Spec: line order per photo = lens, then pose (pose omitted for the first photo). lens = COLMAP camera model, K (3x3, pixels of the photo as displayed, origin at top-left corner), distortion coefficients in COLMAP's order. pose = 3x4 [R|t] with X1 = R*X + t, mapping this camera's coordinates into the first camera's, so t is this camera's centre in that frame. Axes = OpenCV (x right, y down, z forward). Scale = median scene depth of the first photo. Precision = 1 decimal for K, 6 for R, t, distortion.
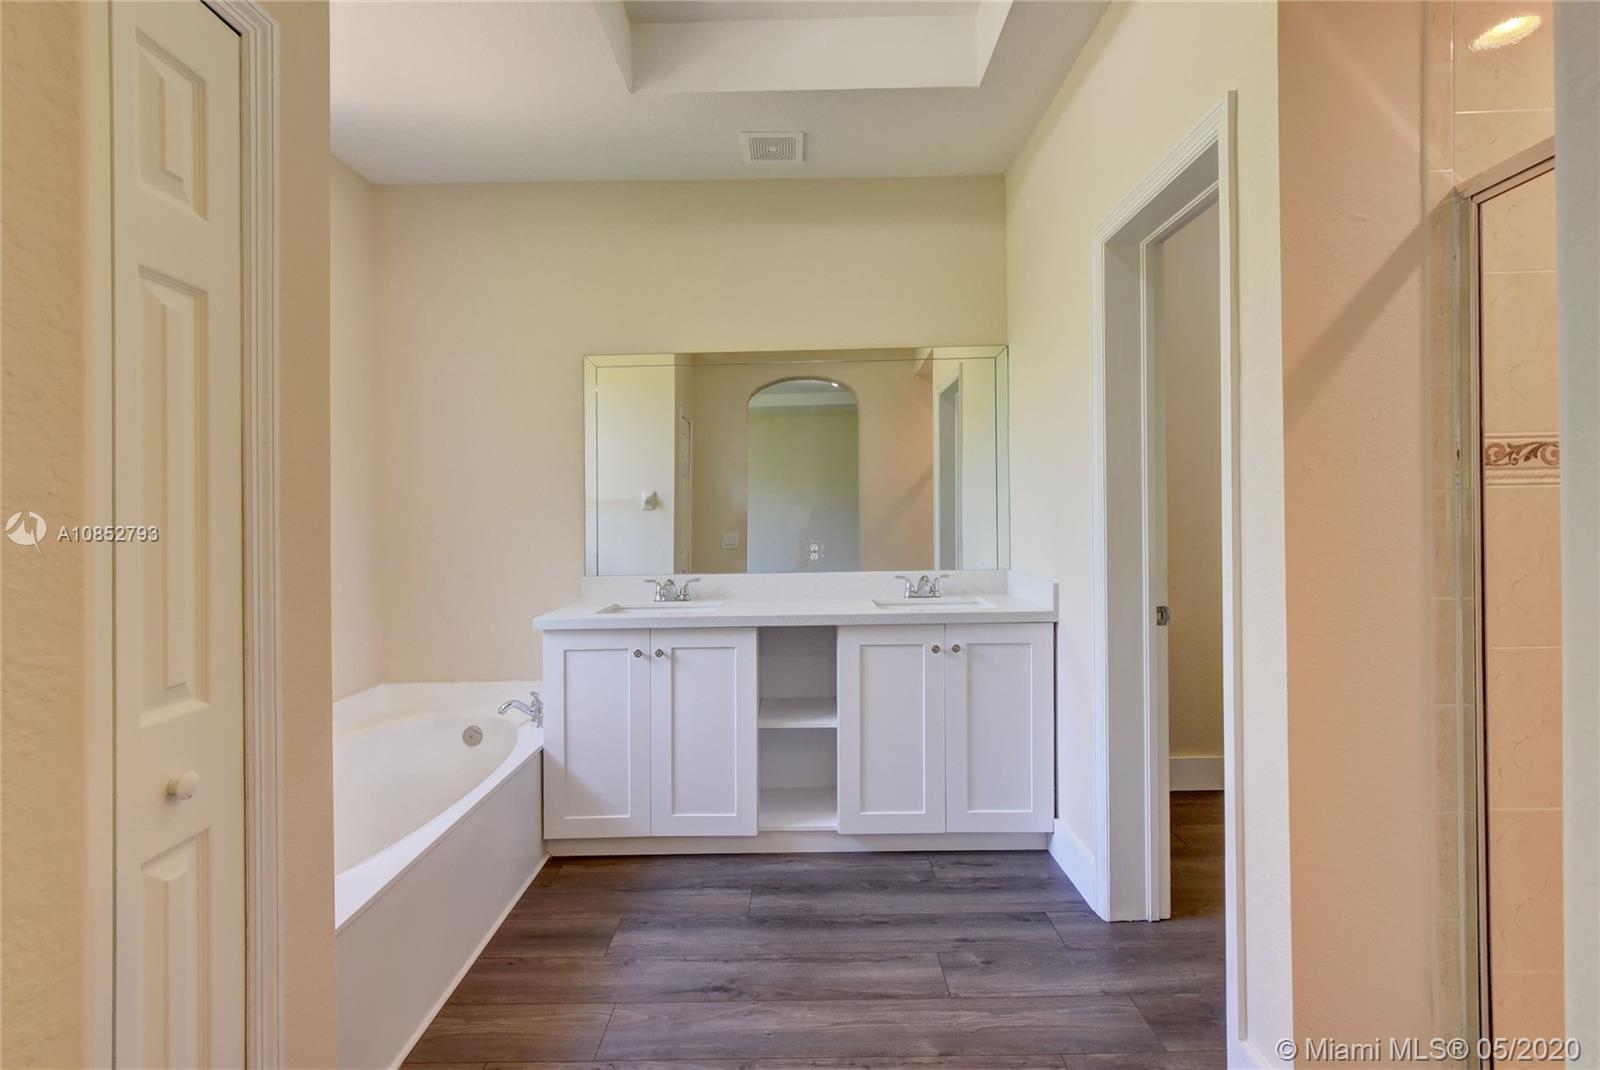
lens RADIAL K [[741.8, 0, 784.6], [0, 741.8, 519.9], [0, 0, 1]] dist [-0.008443, -0.009531]
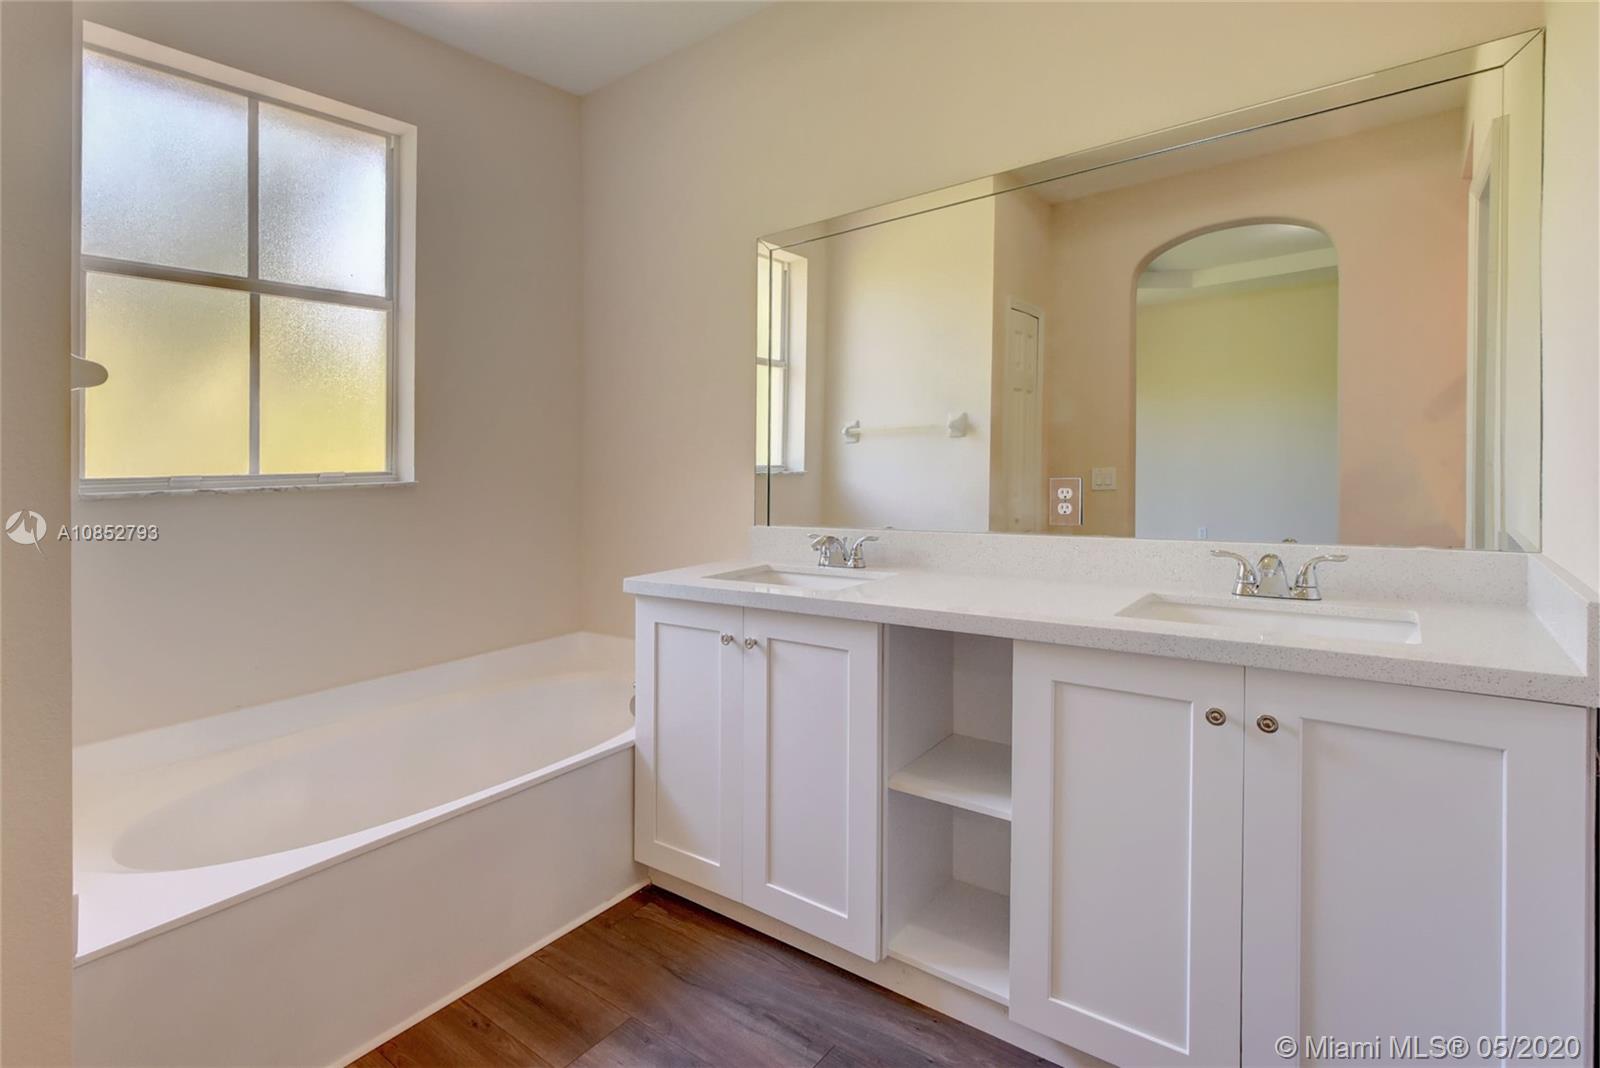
lens RADIAL K [[801.8, 0, 715.1], [0, 801.8, 467.7], [0, 0, 1]] dist [-0.001688, 0.000069]
pose [[0.767268, -0.002724, -0.641321, 0.286649], [0.014076, 0.999822, 0.012594, 0.006309], [0.641172, -0.018690, 0.767169, 0.412769]]
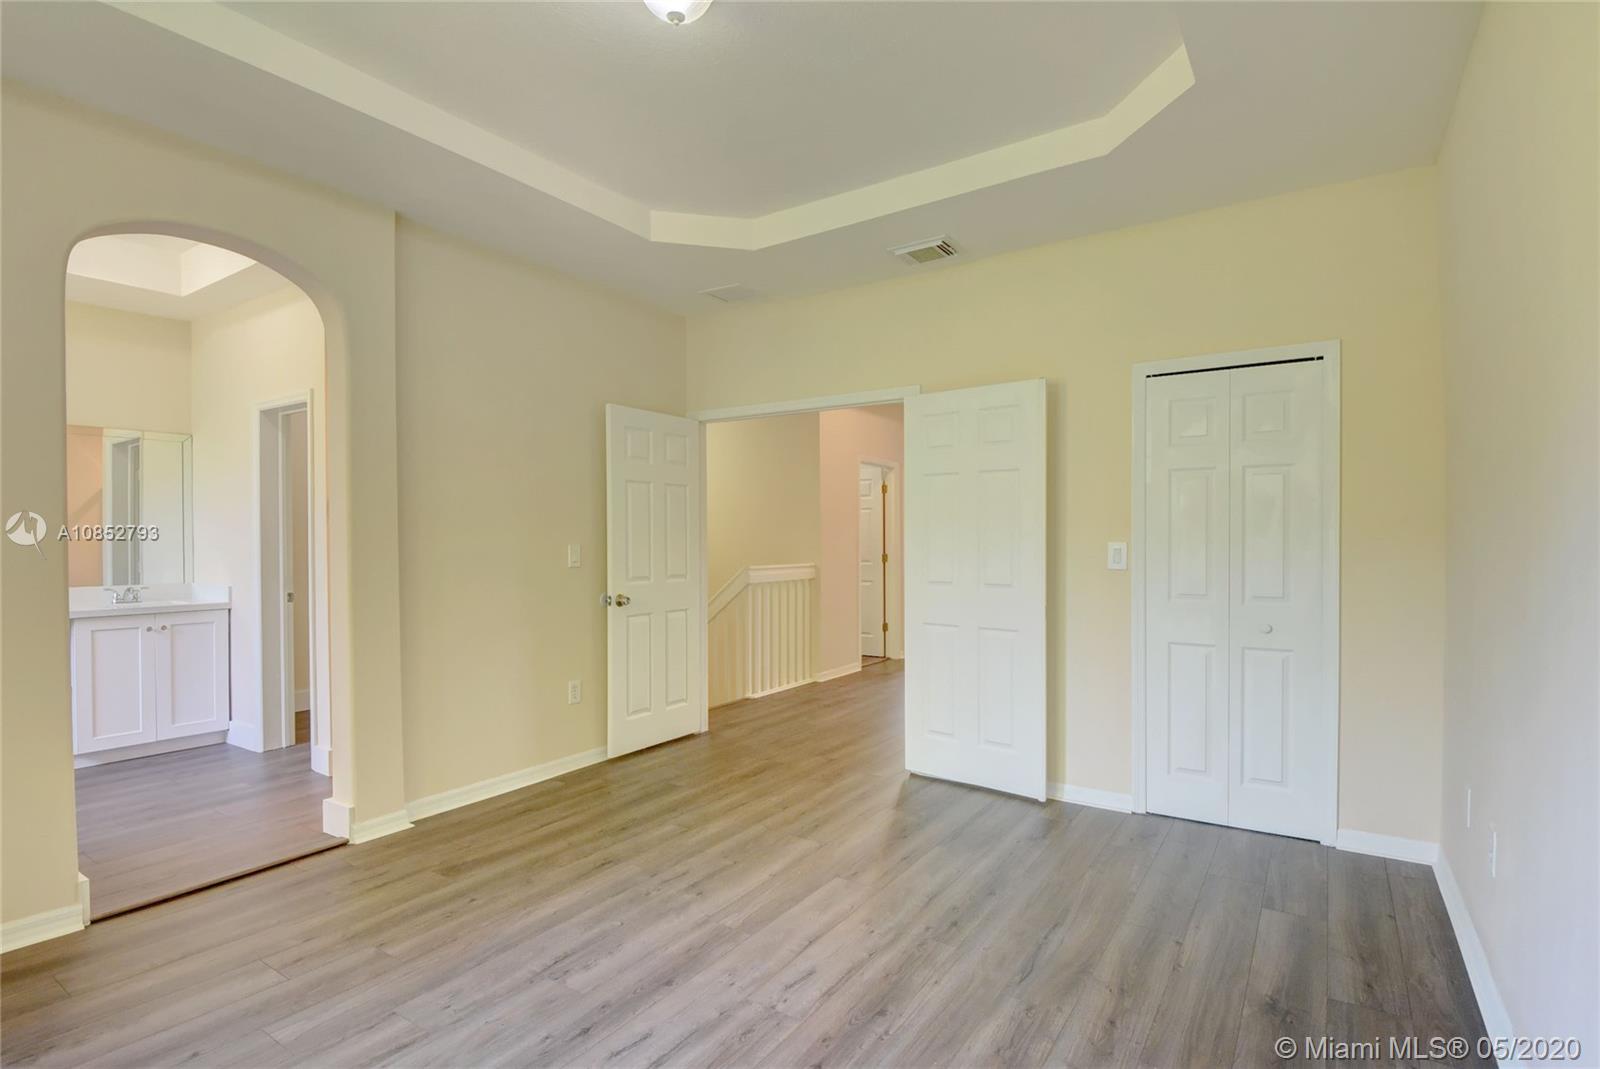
lens RADIAL K [[799.5, 0, 770.5], [0, 799.5, 552.2], [0, 0, 1]] dist [0.002349, -0.006434]
pose [[0.568954, -0.000915, 0.822369, -0.472827], [-0.002839, 0.999991, 0.003076, -0.006566], [-0.822364, -0.004085, 0.568947, -1.155644]]
